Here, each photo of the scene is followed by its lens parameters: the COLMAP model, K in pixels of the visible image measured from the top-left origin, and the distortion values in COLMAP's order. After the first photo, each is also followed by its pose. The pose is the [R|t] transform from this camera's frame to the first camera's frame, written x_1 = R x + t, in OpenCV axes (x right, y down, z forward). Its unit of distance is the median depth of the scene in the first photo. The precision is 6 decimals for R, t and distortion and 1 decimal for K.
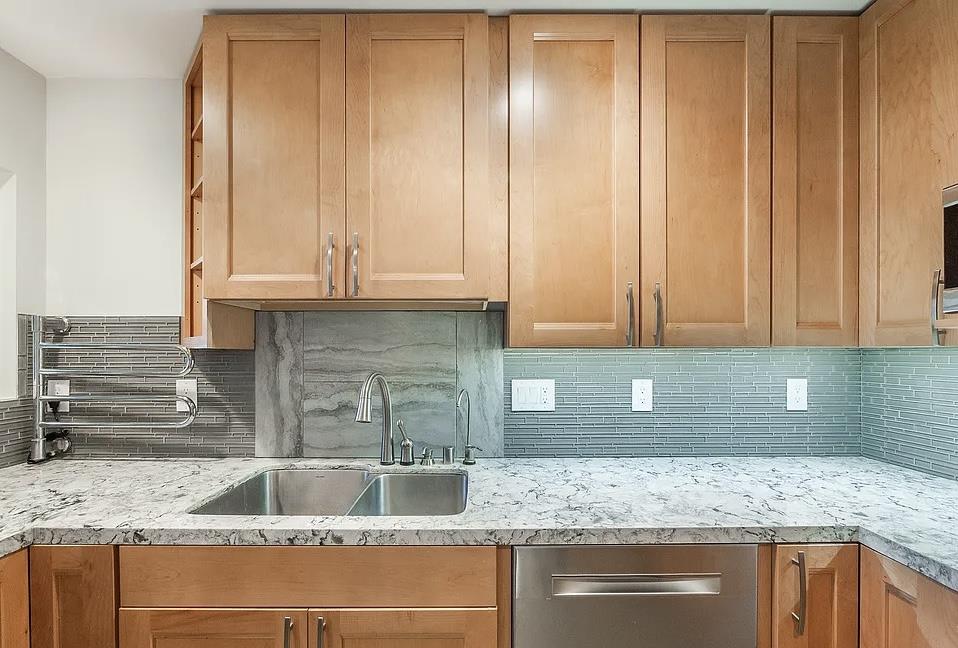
lens RADIAL K [[397.8, 0, 476.7], [0, 397.8, 356.0], [0, 0, 1]] dist [-0.002788, -0.000328]
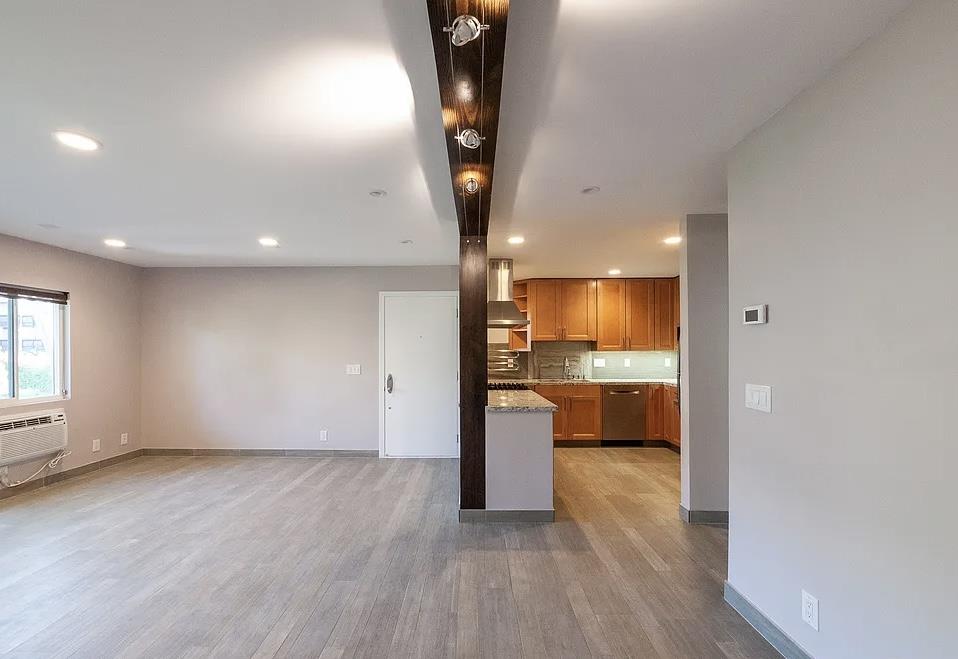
lens RADIAL K [[405.9, 0, 470.2], [0, 405.9, 350.4], [0, 0, 1]] dist [0.000975, 0.000183]
pose [[0.999959, -0.001511, -0.008885, -1.342822], [0.001401, 0.999922, -0.012379, 0.028289], [0.008903, 0.012366, 0.999884, -3.699774]]
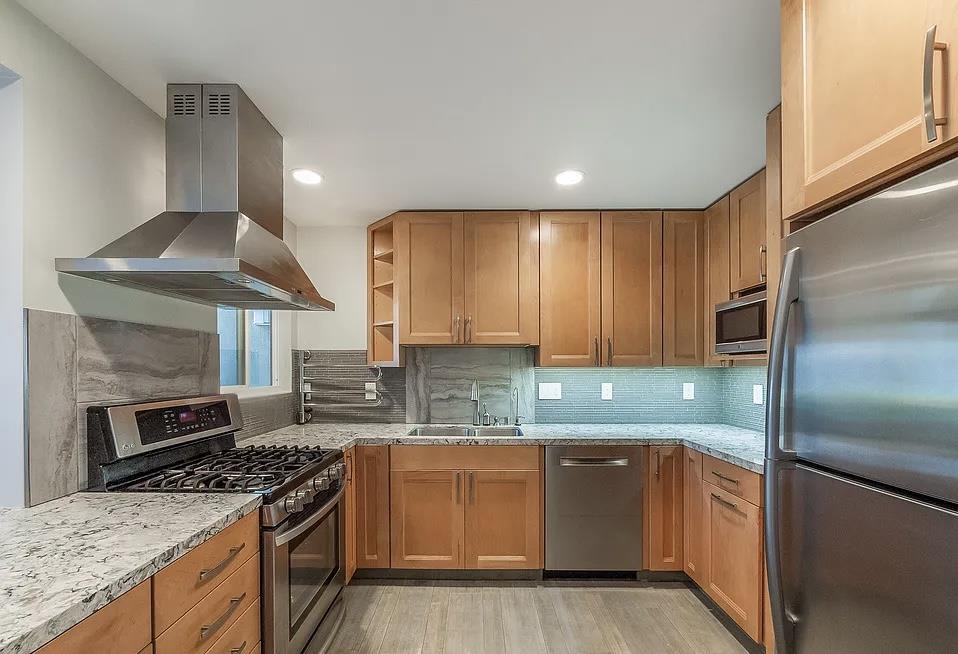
lens RADIAL K [[391.9, 0, 482.2], [0, 391.9, 369.5], [0, 0, 1]] dist [-0.000297, -0.000026]
pose [[0.999998, 0.000597, -0.002109, -0.224512], [-0.000612, 0.999975, -0.007027, 0.008367], [0.002104, 0.007029, 0.999973, -1.106957]]
